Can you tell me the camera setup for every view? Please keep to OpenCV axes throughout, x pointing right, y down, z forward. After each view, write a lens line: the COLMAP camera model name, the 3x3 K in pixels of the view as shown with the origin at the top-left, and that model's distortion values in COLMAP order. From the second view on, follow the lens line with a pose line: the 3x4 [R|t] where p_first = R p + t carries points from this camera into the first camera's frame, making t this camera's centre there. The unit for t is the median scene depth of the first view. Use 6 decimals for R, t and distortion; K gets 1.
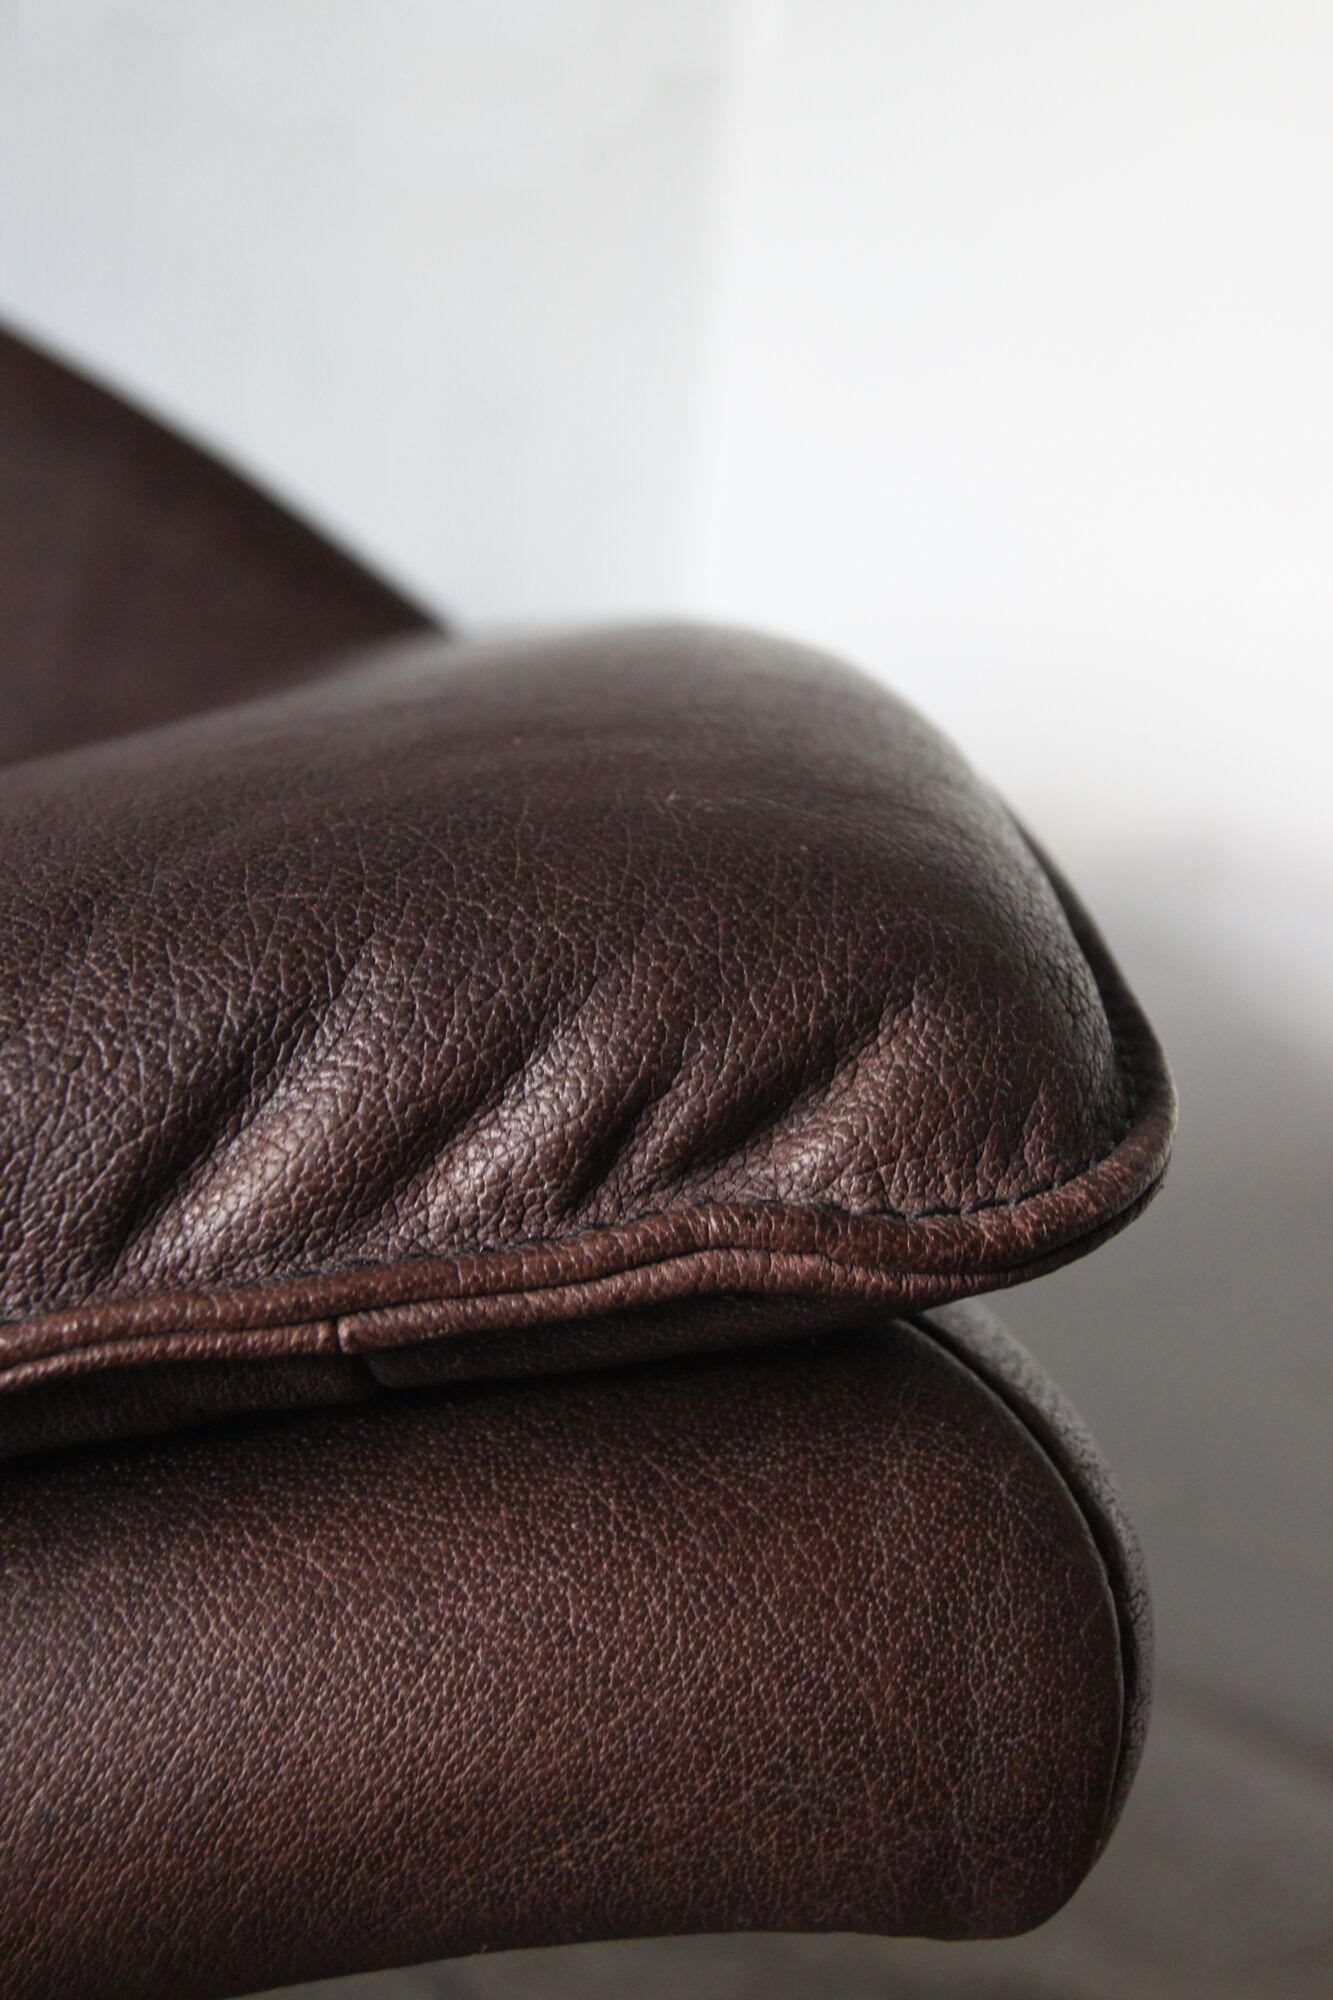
lens RADIAL K [[3249.9, 0, 666.5], [0, 3249.9, 1000.0], [0, 0, 1]] dist [0.030867, -3.360012]
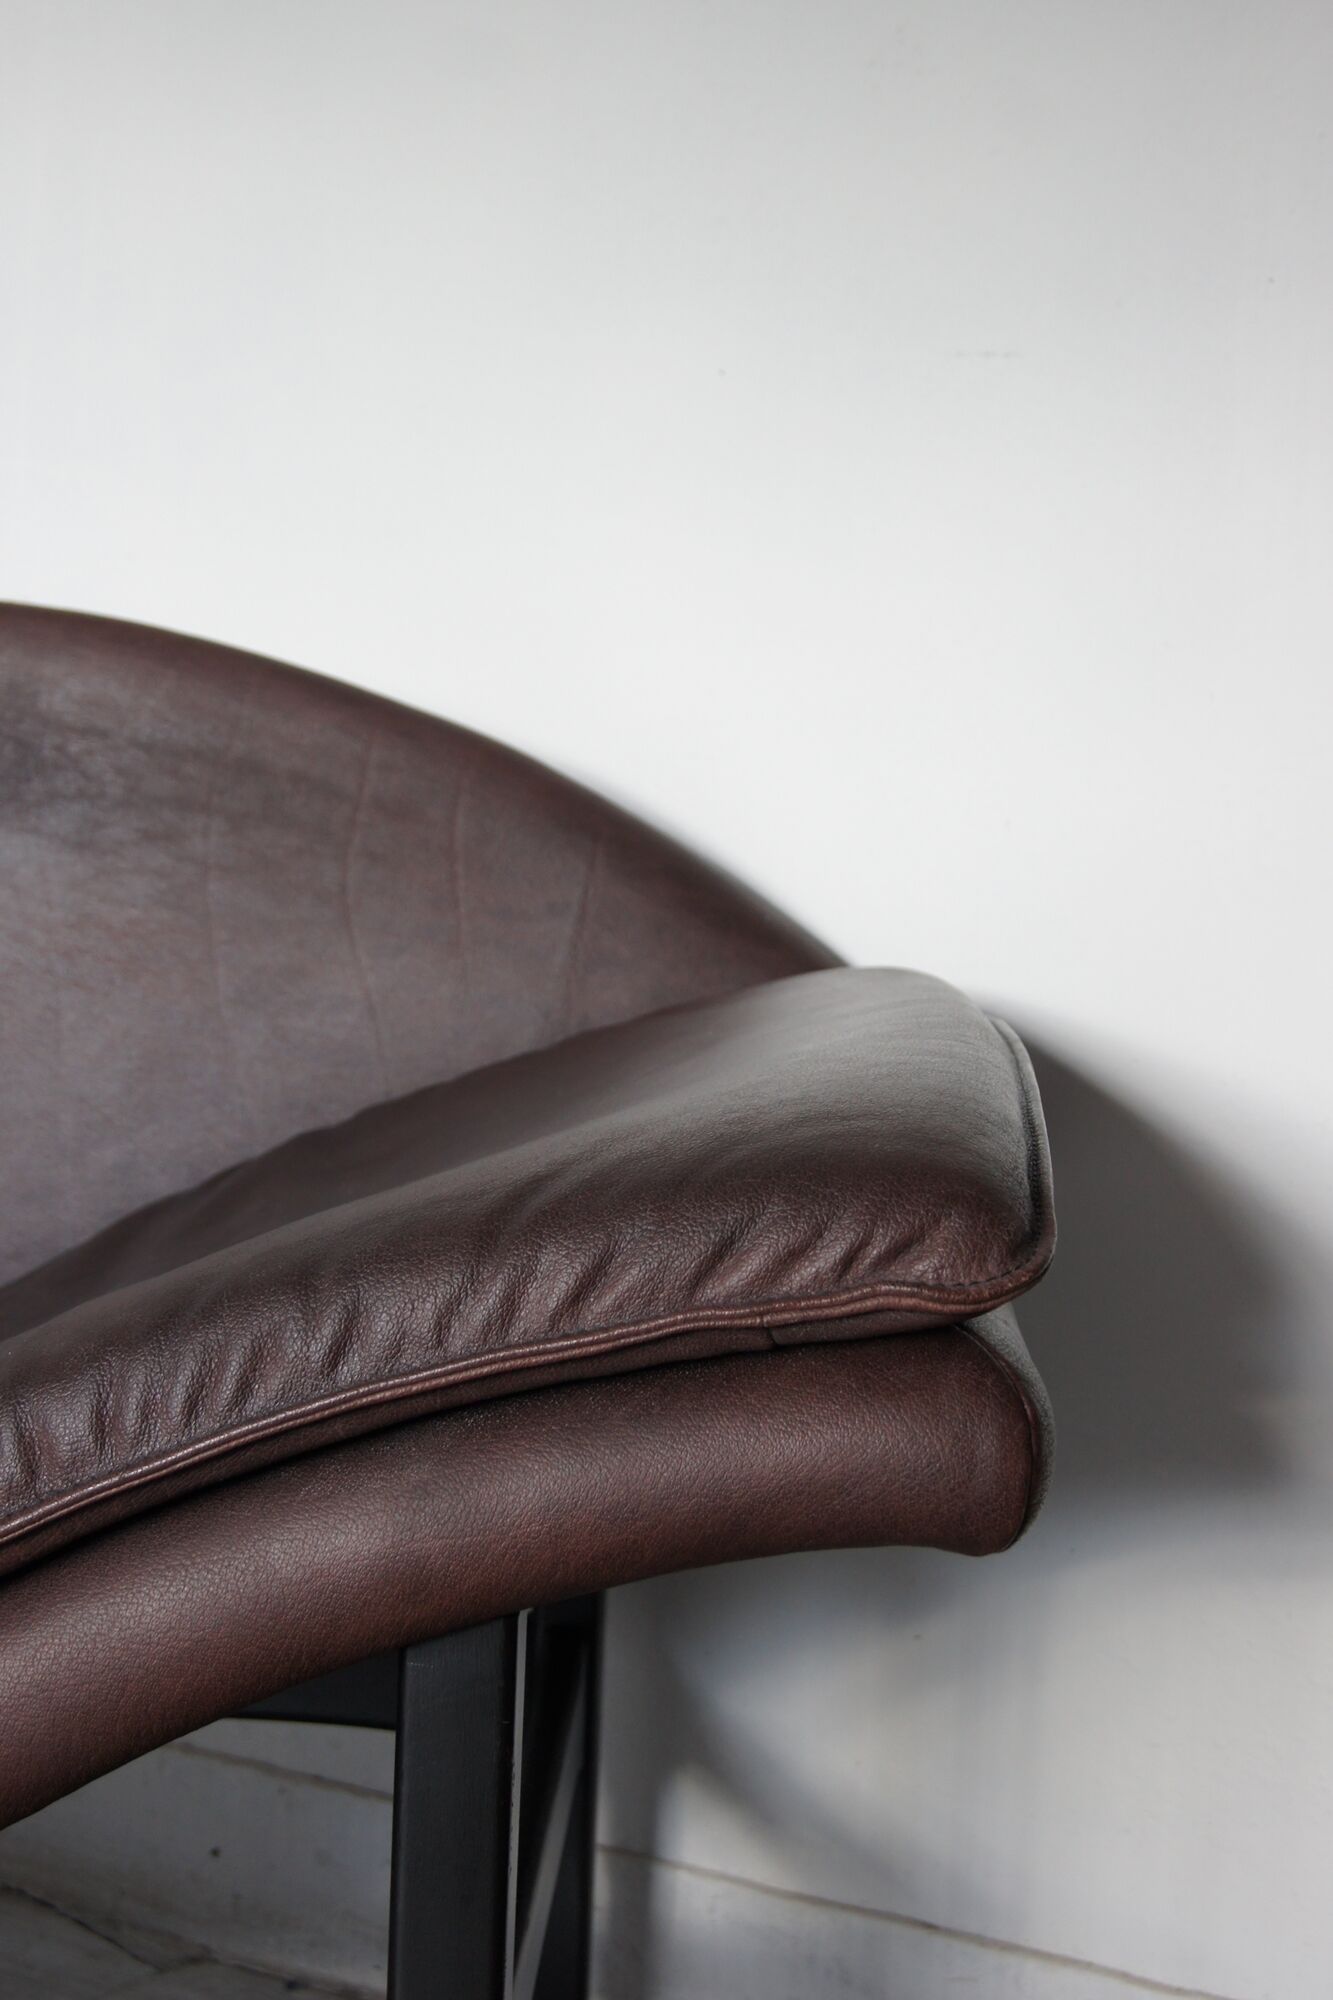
lens RADIAL K [[3249.9, 0, 666.5], [0, 3249.9, 1000.0], [0, 0, 1]] dist [0.030867, -3.360012]
pose [[0.994006, 0.004222, -0.109248, 0.144391], [-0.006895, 0.999686, -0.024102, -0.128345], [0.109112, 0.024711, 0.993722, -2.088676]]
